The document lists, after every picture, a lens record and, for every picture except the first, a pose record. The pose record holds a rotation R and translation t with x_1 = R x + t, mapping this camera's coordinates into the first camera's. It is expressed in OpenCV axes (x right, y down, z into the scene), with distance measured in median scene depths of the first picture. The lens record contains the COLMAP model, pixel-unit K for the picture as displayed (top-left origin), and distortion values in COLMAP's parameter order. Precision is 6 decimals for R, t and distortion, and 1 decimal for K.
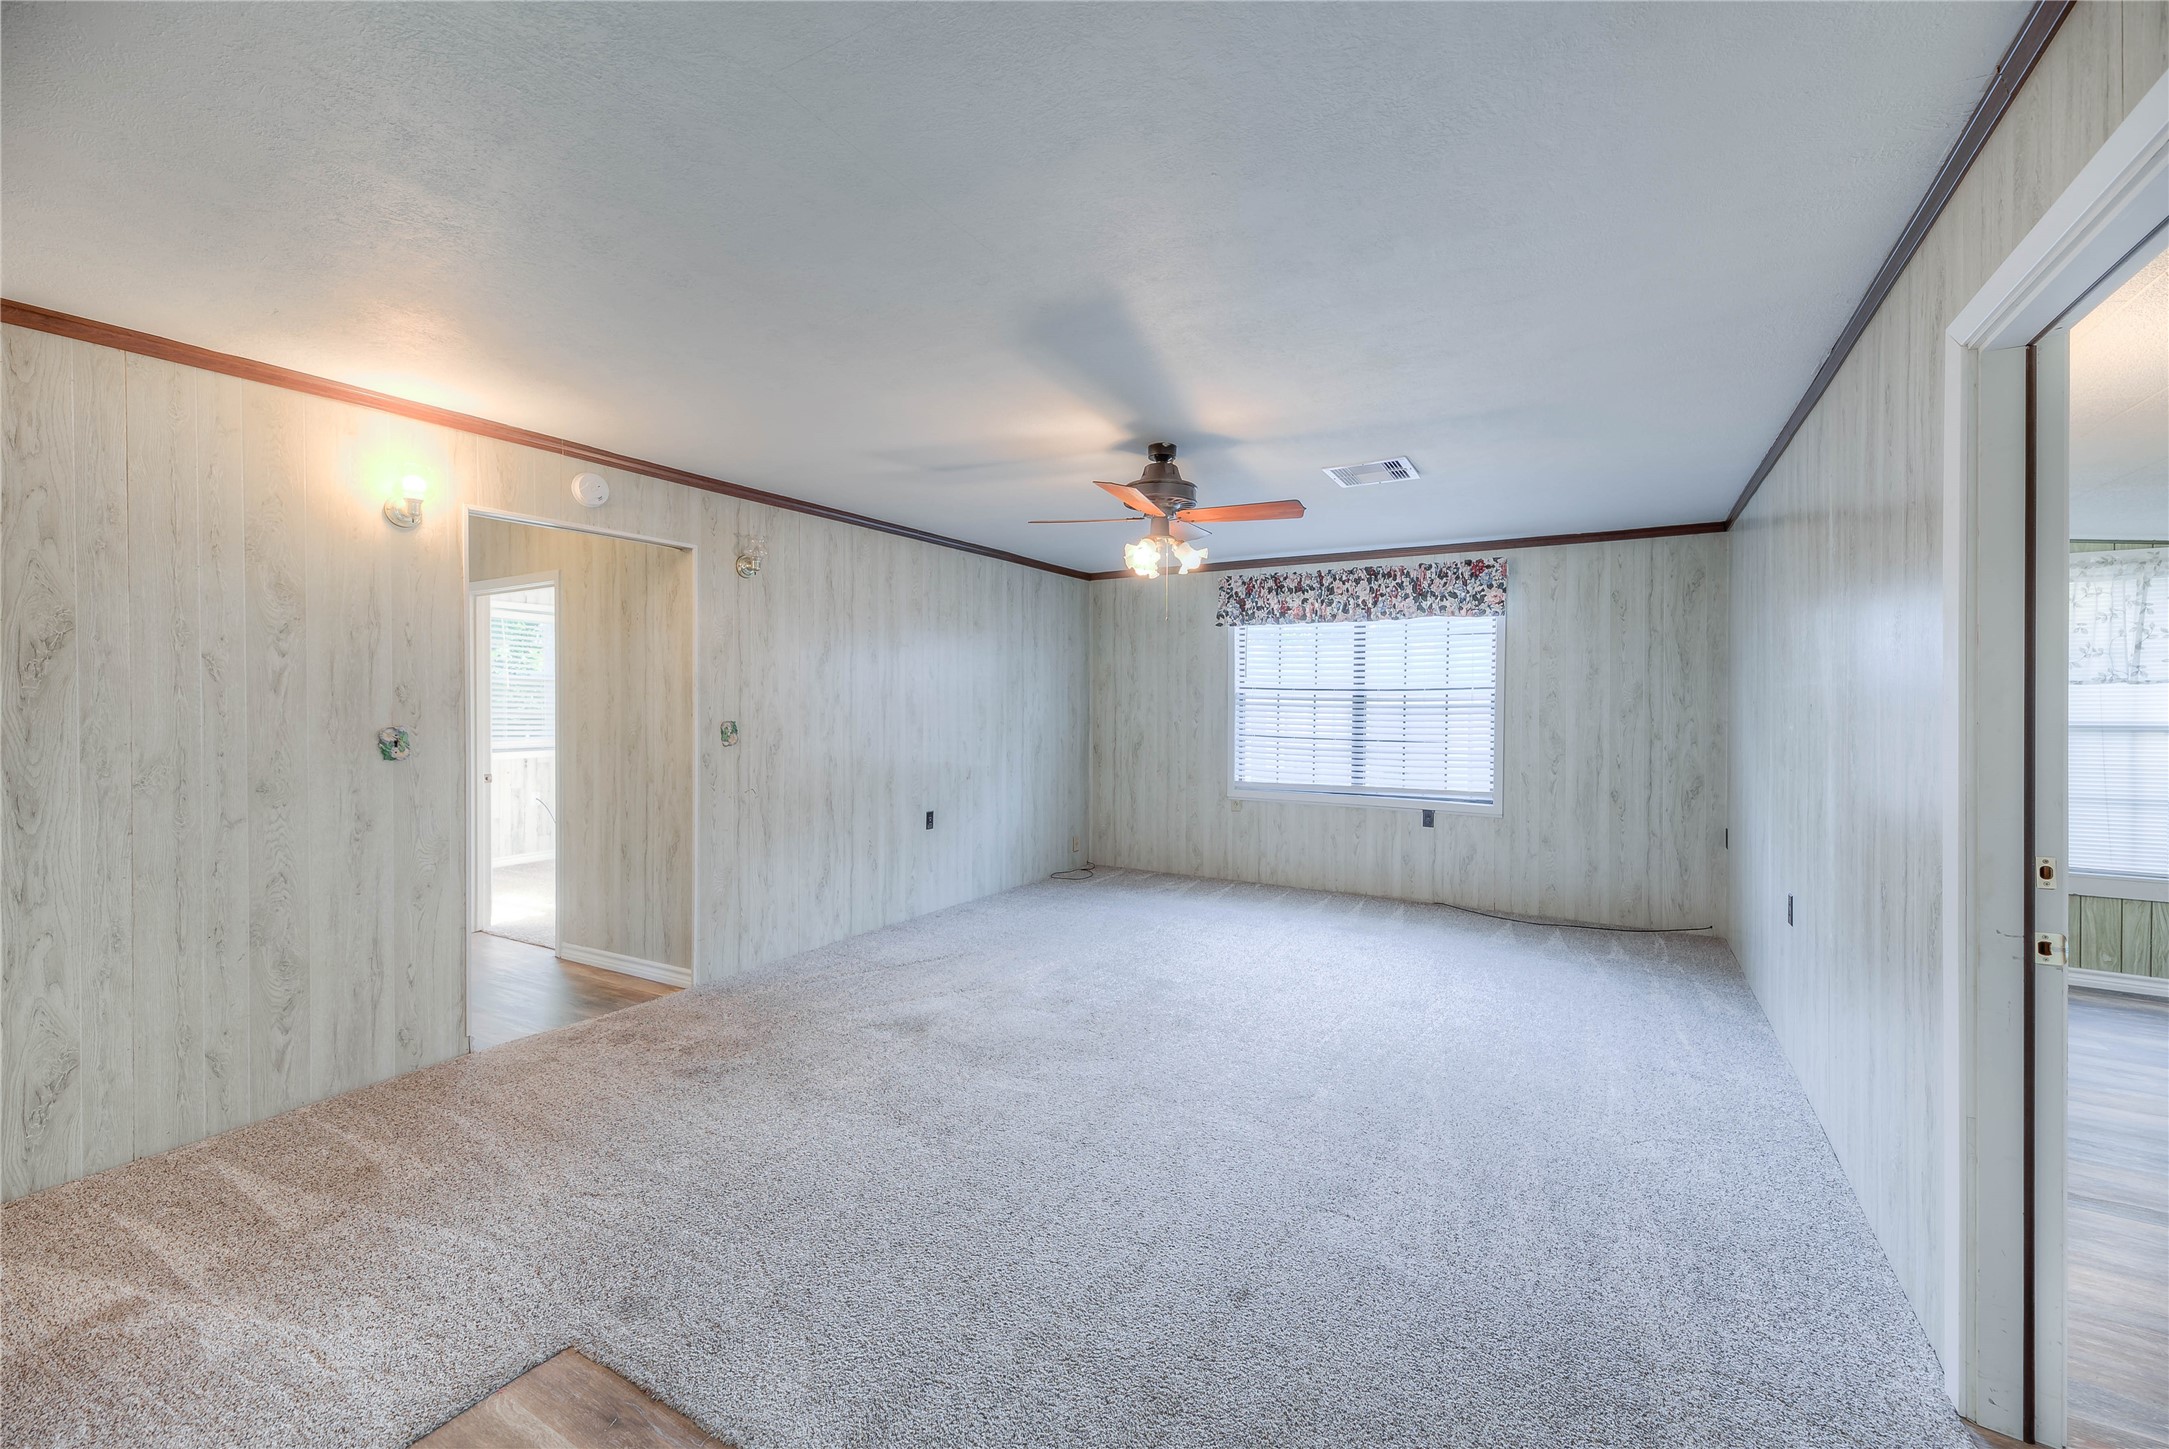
lens RADIAL K [[888.4, 0, 1094.3], [0, 888.4, 714.5], [0, 0, 1]] dist [0.010364, 0.000035]
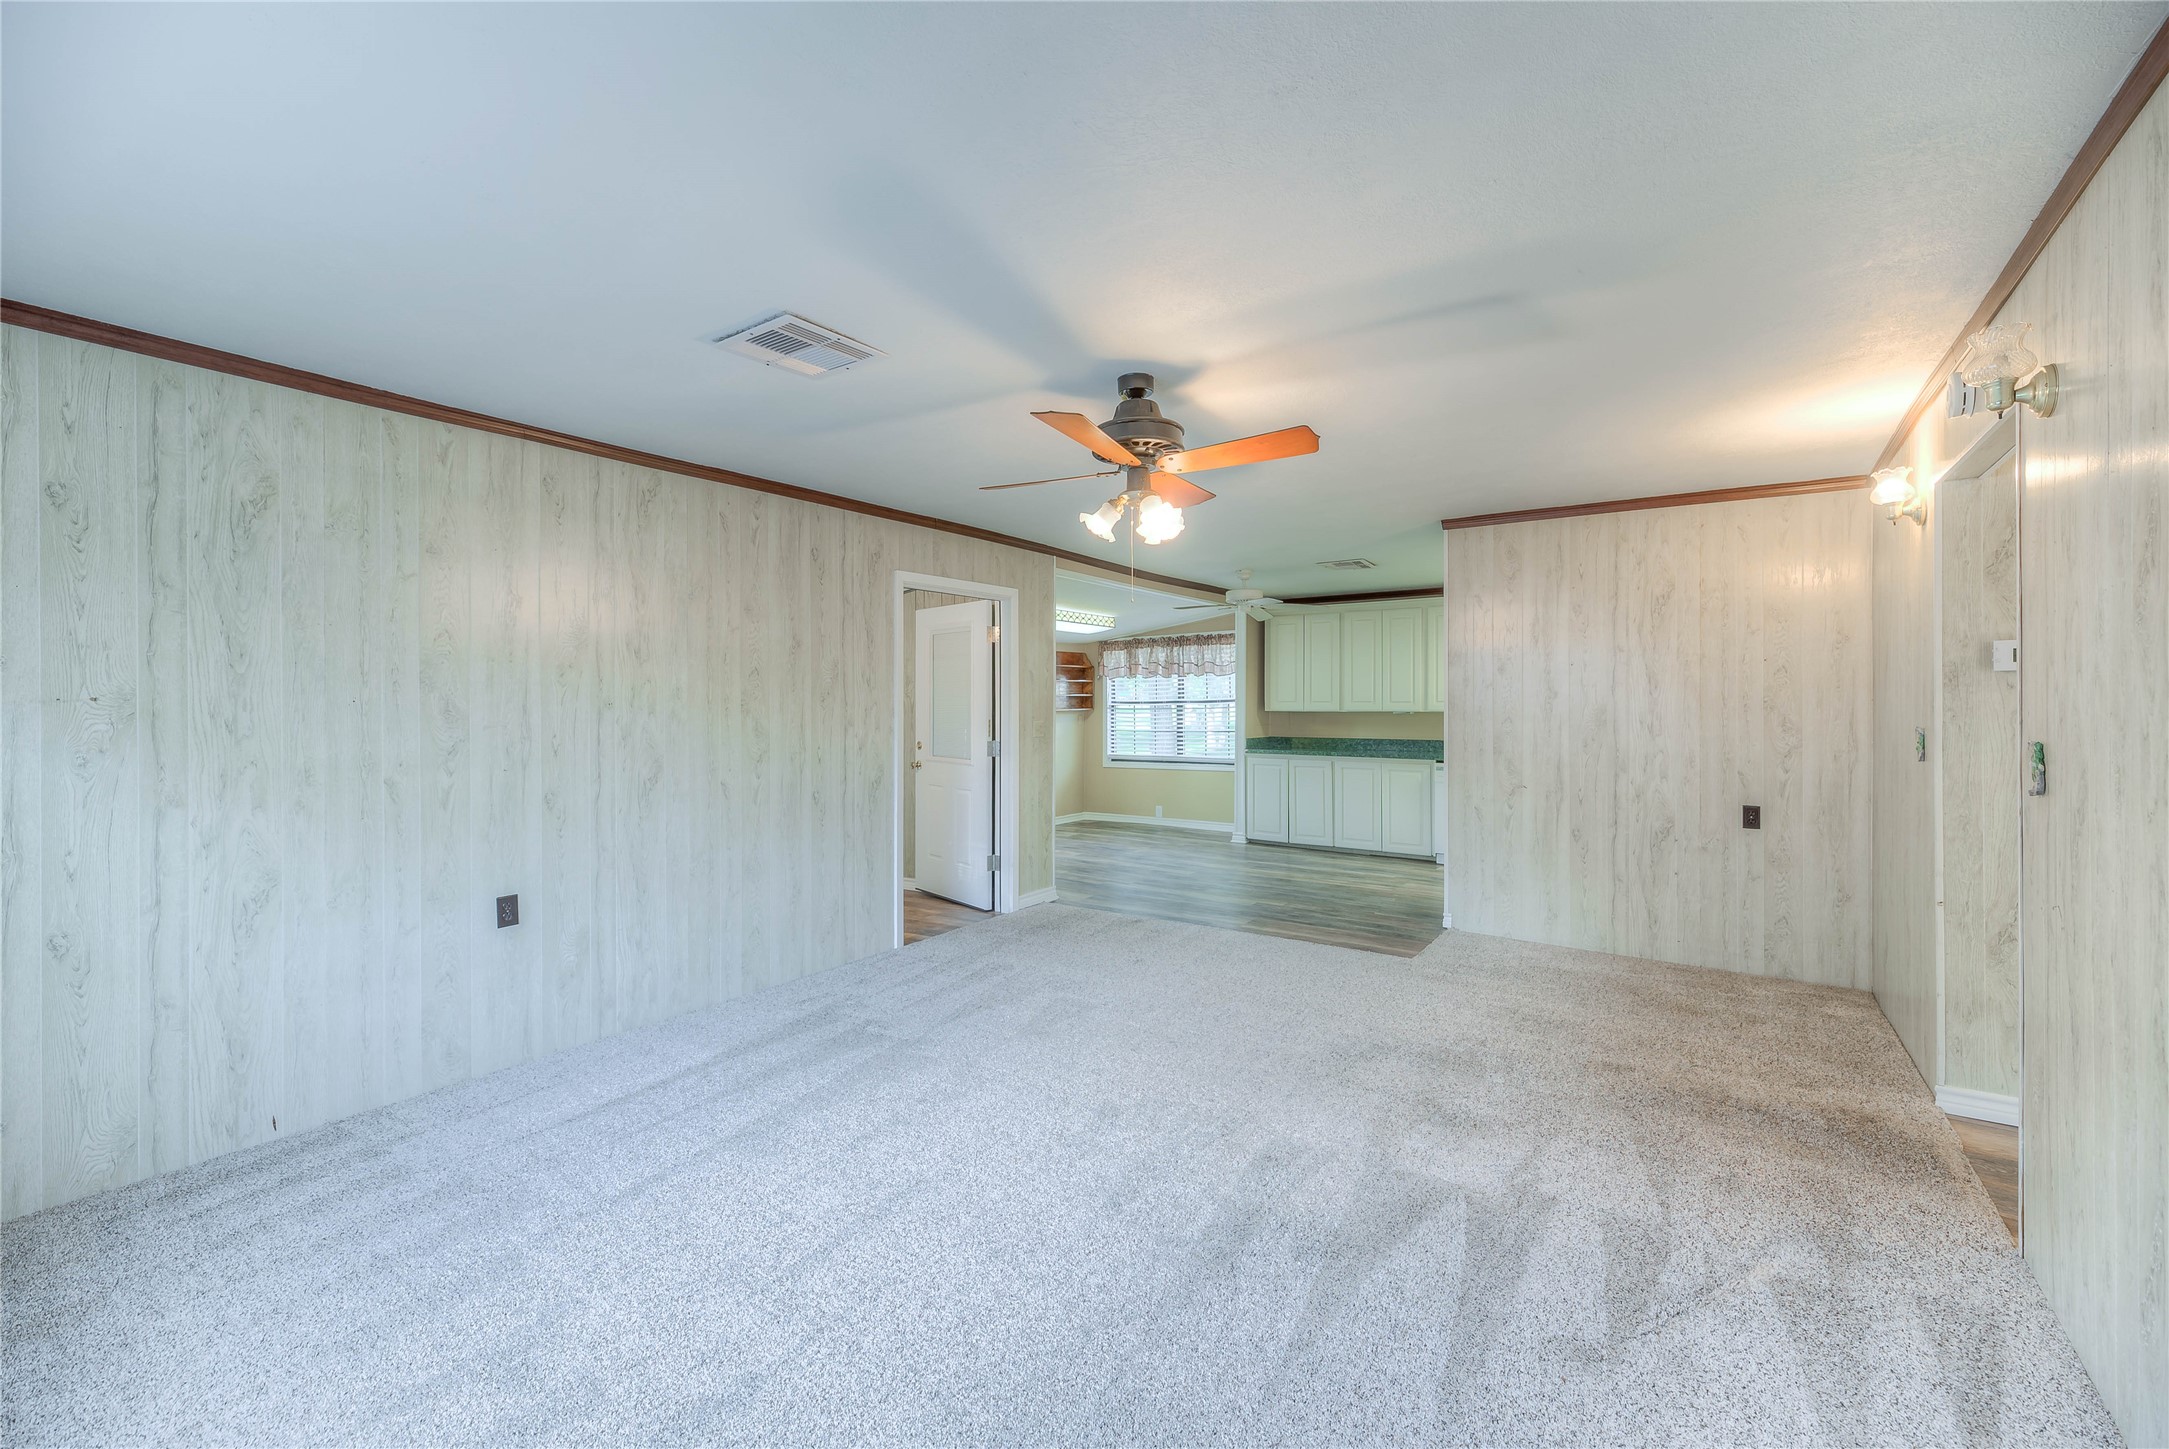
lens RADIAL K [[880.5, 0, 1091.0], [0, 880.5, 693.7], [0, 0, 1]] dist [0.009958, -0.000126]
pose [[-0.996097, -0.000361, 0.088268, 0.028531], [-0.000402, 1.000000, -0.000441, -0.012728], [-0.088268, -0.000474, -0.996097, 1.105387]]
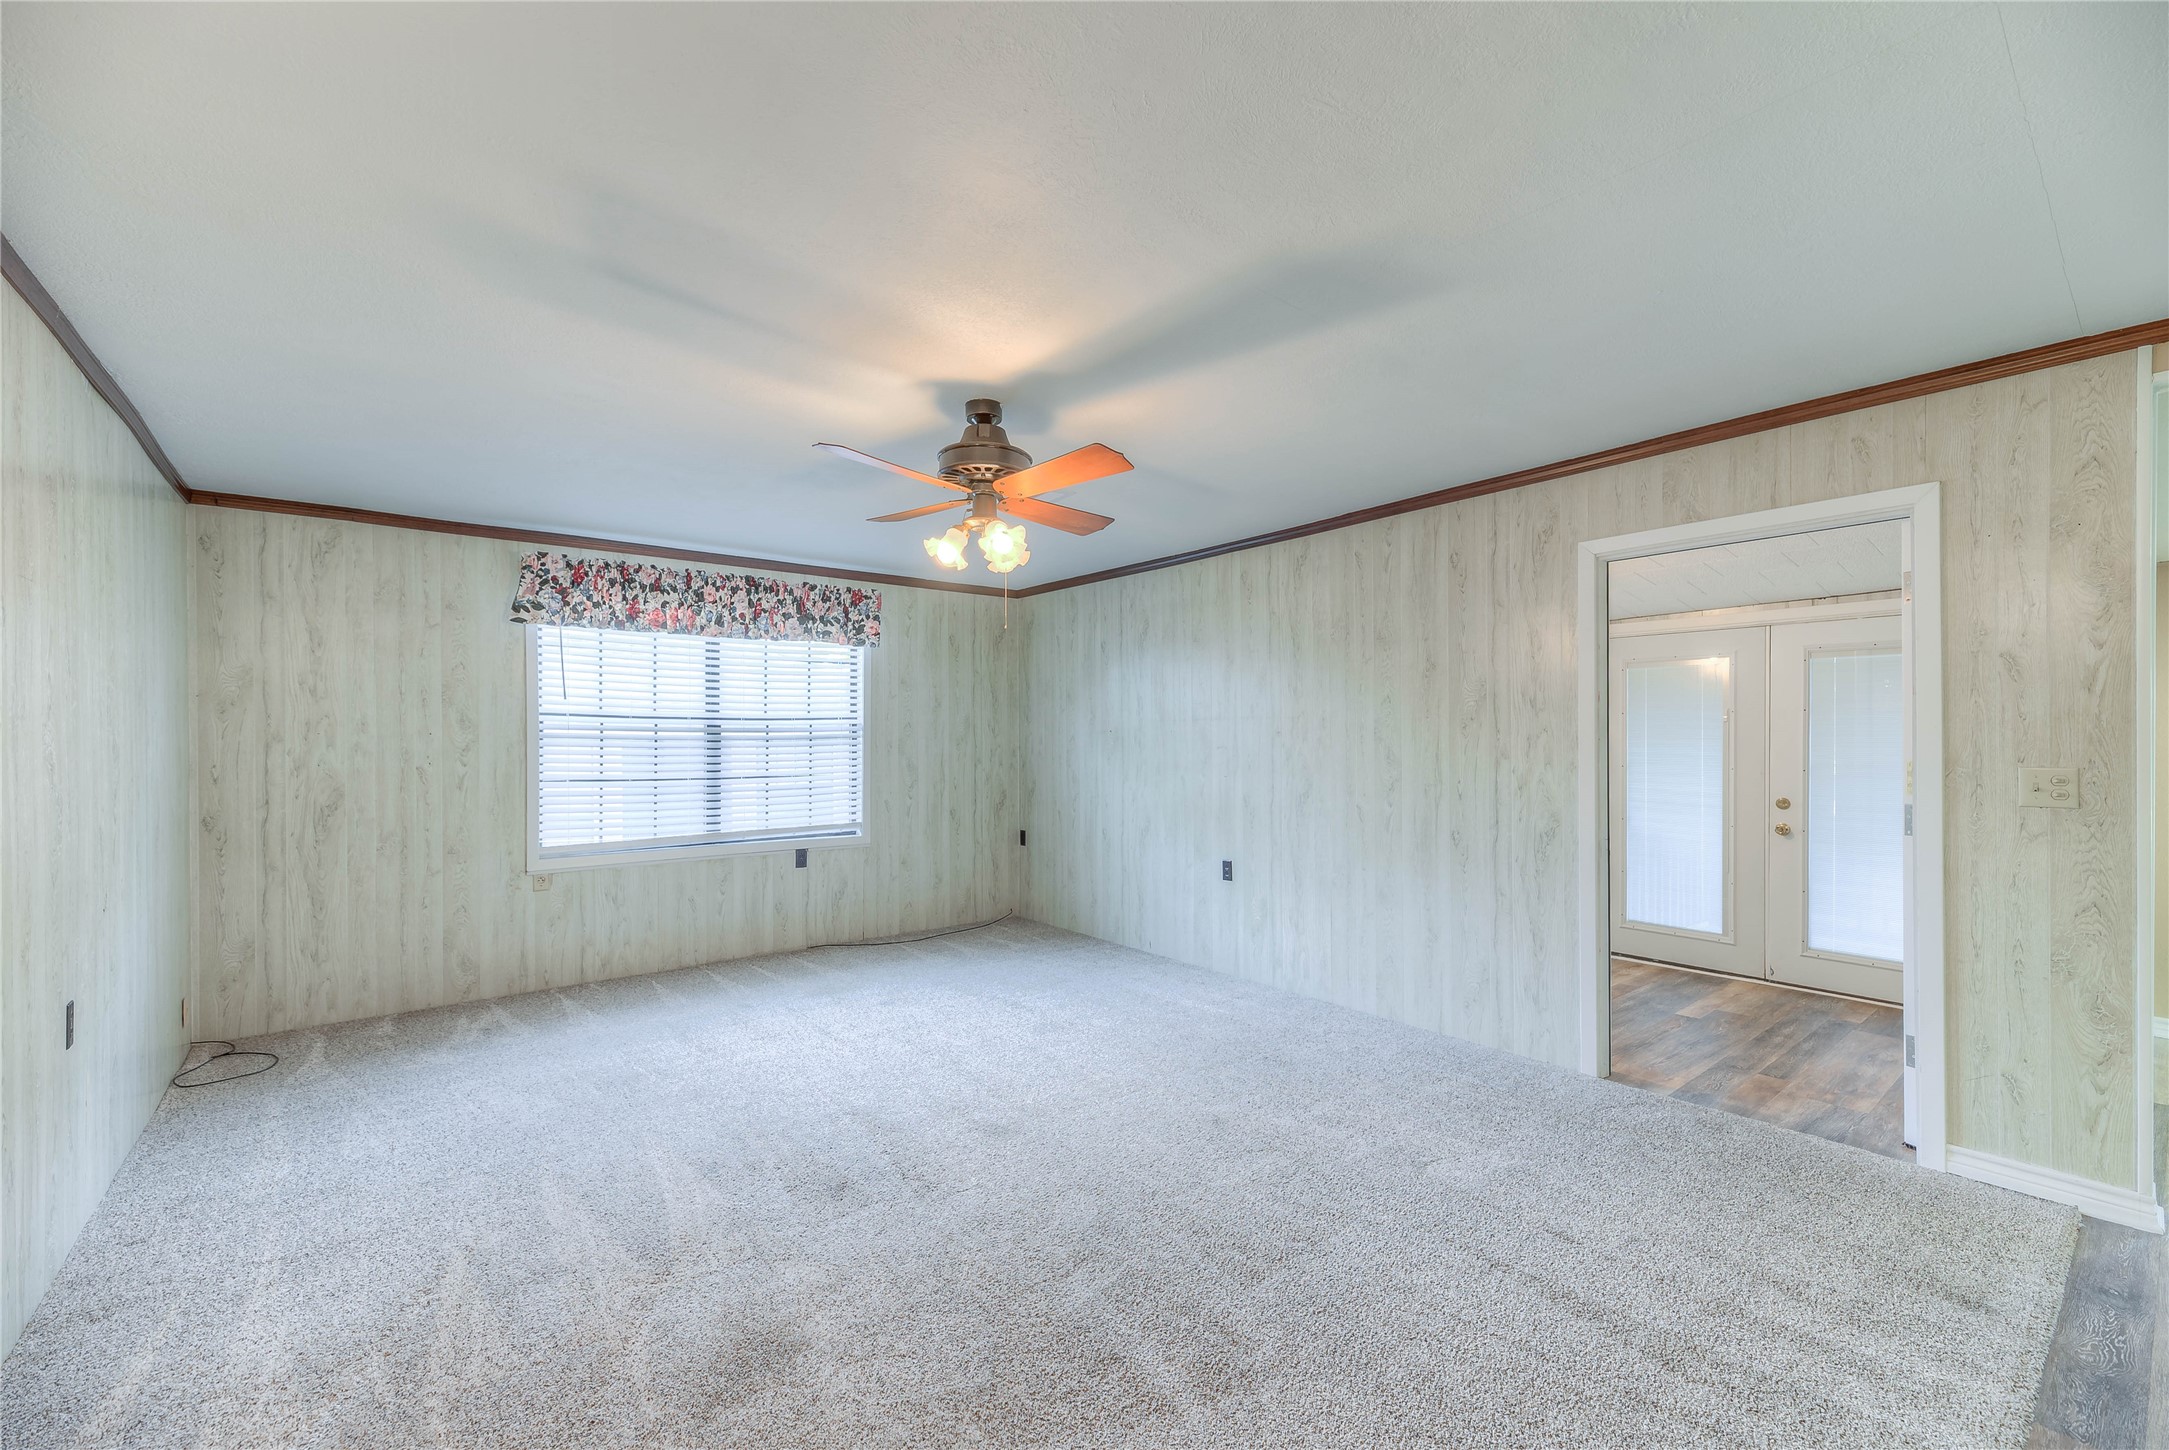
lens RADIAL K [[881.5, 0, 1099.6], [0, 881.5, 741.3], [0, 0, 1]] dist [0.007461, -0.000050]
pose [[0.345704, -0.012502, 0.938260, -0.384838], [0.017489, 0.999823, 0.006879, -0.005904], [-0.938181, 0.014031, 0.345862, 0.396031]]
